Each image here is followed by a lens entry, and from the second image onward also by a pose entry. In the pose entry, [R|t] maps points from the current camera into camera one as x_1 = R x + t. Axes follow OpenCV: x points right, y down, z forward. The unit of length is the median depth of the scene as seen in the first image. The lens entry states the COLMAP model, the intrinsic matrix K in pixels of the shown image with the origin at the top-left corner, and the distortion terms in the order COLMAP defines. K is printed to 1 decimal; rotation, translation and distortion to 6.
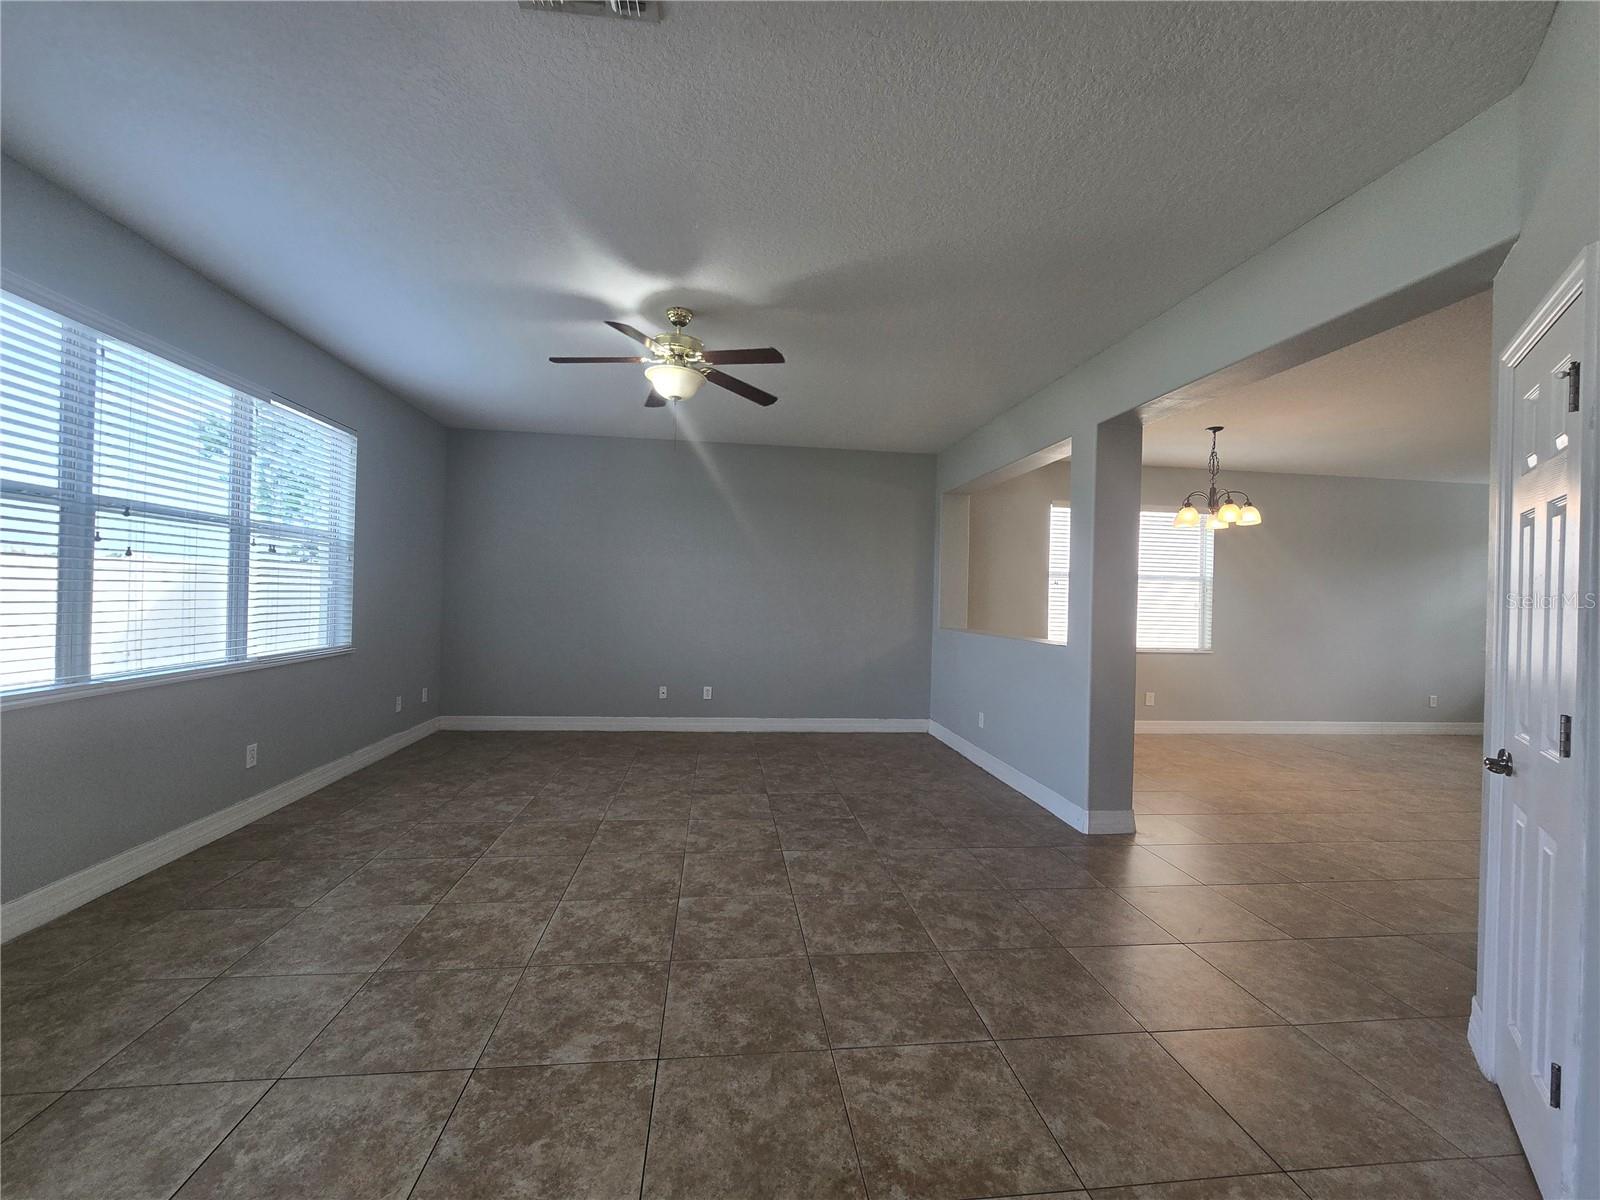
lens RADIAL K [[657.5, 0, 796.0], [0, 657.5, 596.0], [0, 0, 1]] dist [-0.001366, 0.001143]
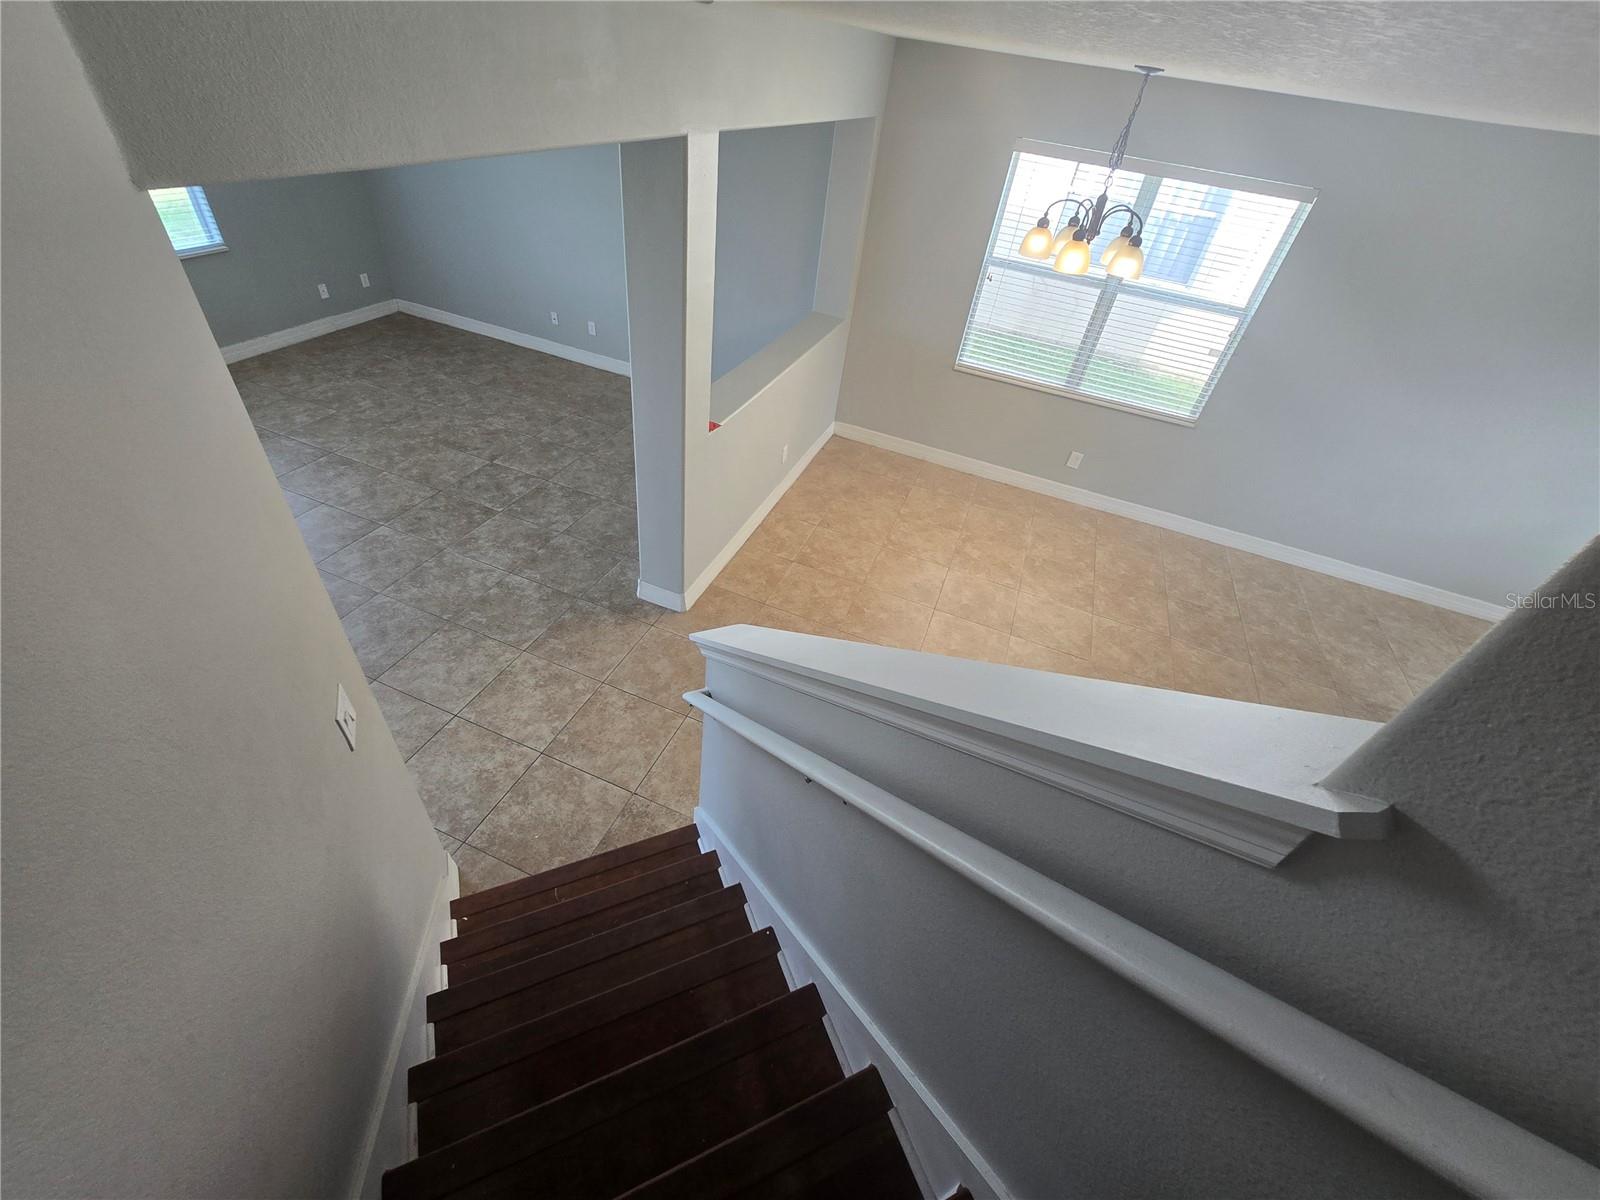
lens RADIAL K [[657.5, 0, 800.2], [0, 657.5, 584.0], [0, 0, 1]] dist [-0.001366, 0.001143]
pose [[0.882530, 0.353518, -0.310107, 1.462484], [-0.094024, 0.778778, 0.620213, -0.495774], [0.460761, -0.518199, 0.720534, 0.540198]]
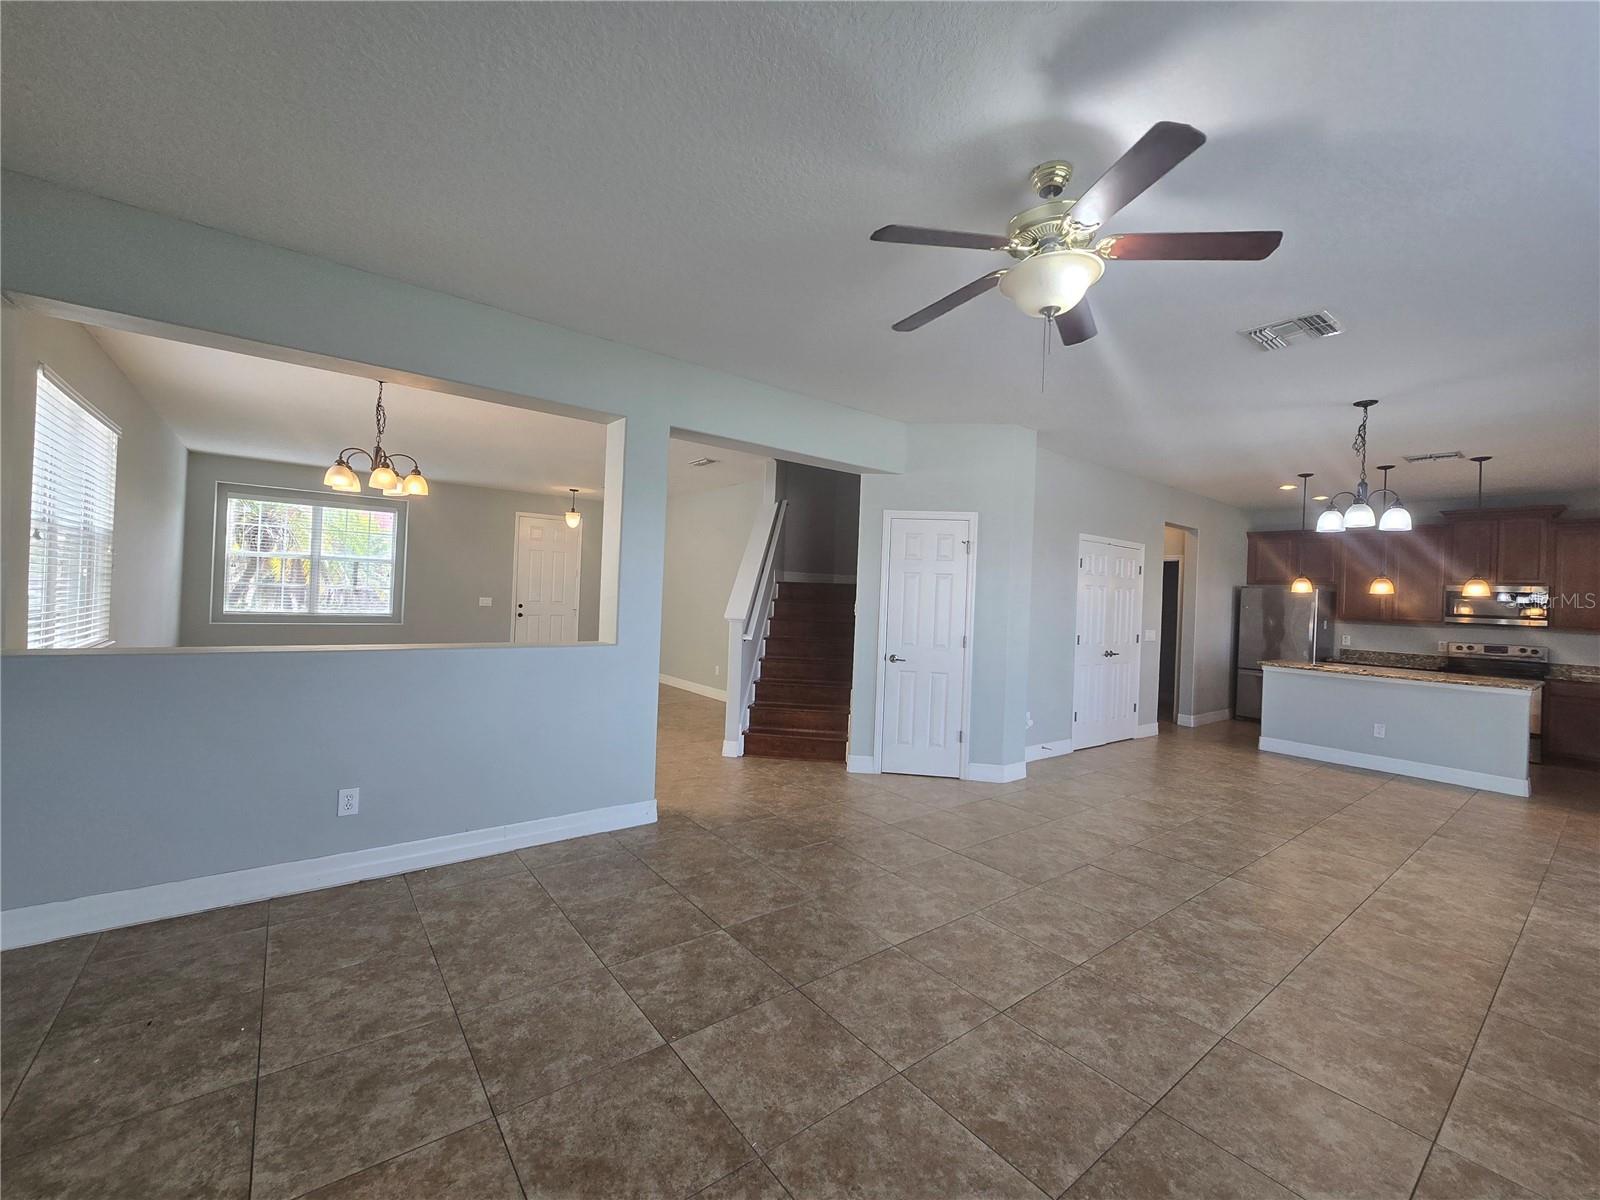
lens RADIAL K [[657.5, 0, 795.2], [0, 657.5, 588.2], [0, 0, 1]] dist [-0.001366, 0.001143]
pose [[-0.512454, -0.042183, 0.857678, -0.801842], [-0.054832, 0.998362, 0.016341, -0.049530], [-0.856963, -0.038655, -0.513927, 2.001622]]
